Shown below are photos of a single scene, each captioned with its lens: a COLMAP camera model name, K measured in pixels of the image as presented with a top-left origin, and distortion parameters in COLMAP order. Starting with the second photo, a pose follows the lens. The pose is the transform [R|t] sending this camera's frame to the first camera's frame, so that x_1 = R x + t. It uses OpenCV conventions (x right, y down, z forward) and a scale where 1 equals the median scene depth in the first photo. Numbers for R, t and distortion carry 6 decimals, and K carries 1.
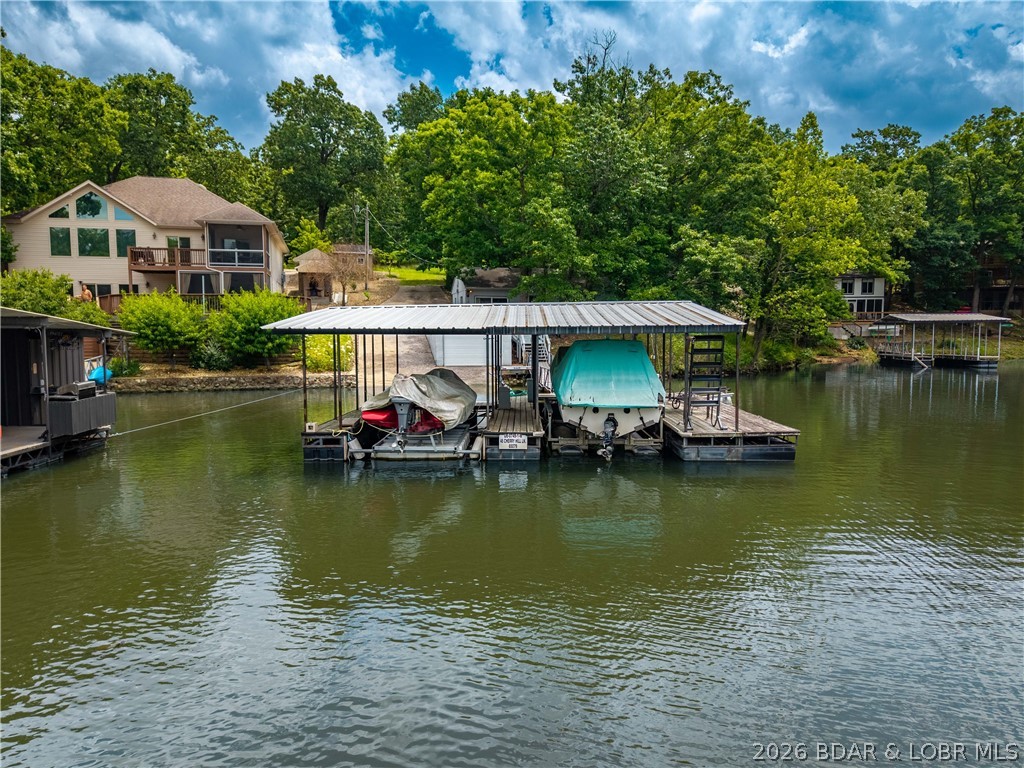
lens RADIAL K [[677.1, 0, 509.2], [0, 677.1, 379.5], [0, 0, 1]] dist [0.010581, -0.011266]
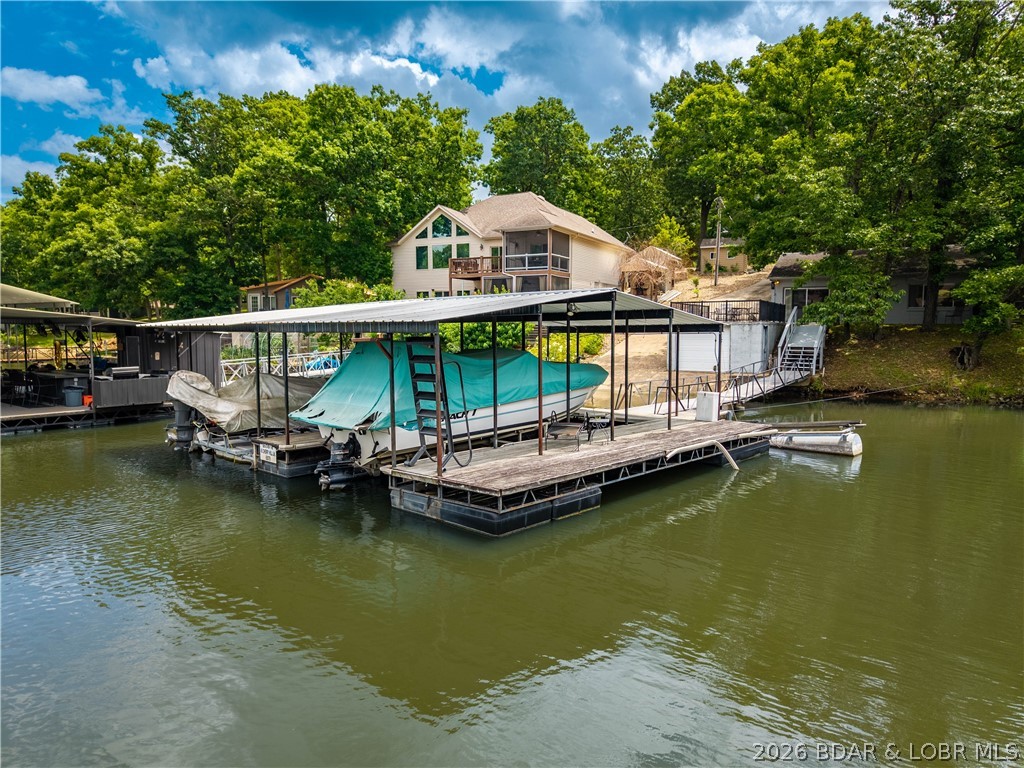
lens RADIAL K [[677.1, 0, 511.9], [0, 677.1, 384.7], [0, 0, 1]] dist [0.010581, -0.011266]
pose [[0.740780, 0.056884, -0.669335, 0.314320], [-0.053188, 0.998247, 0.025972, -0.014082], [0.669639, 0.016361, 0.742506, 0.209759]]
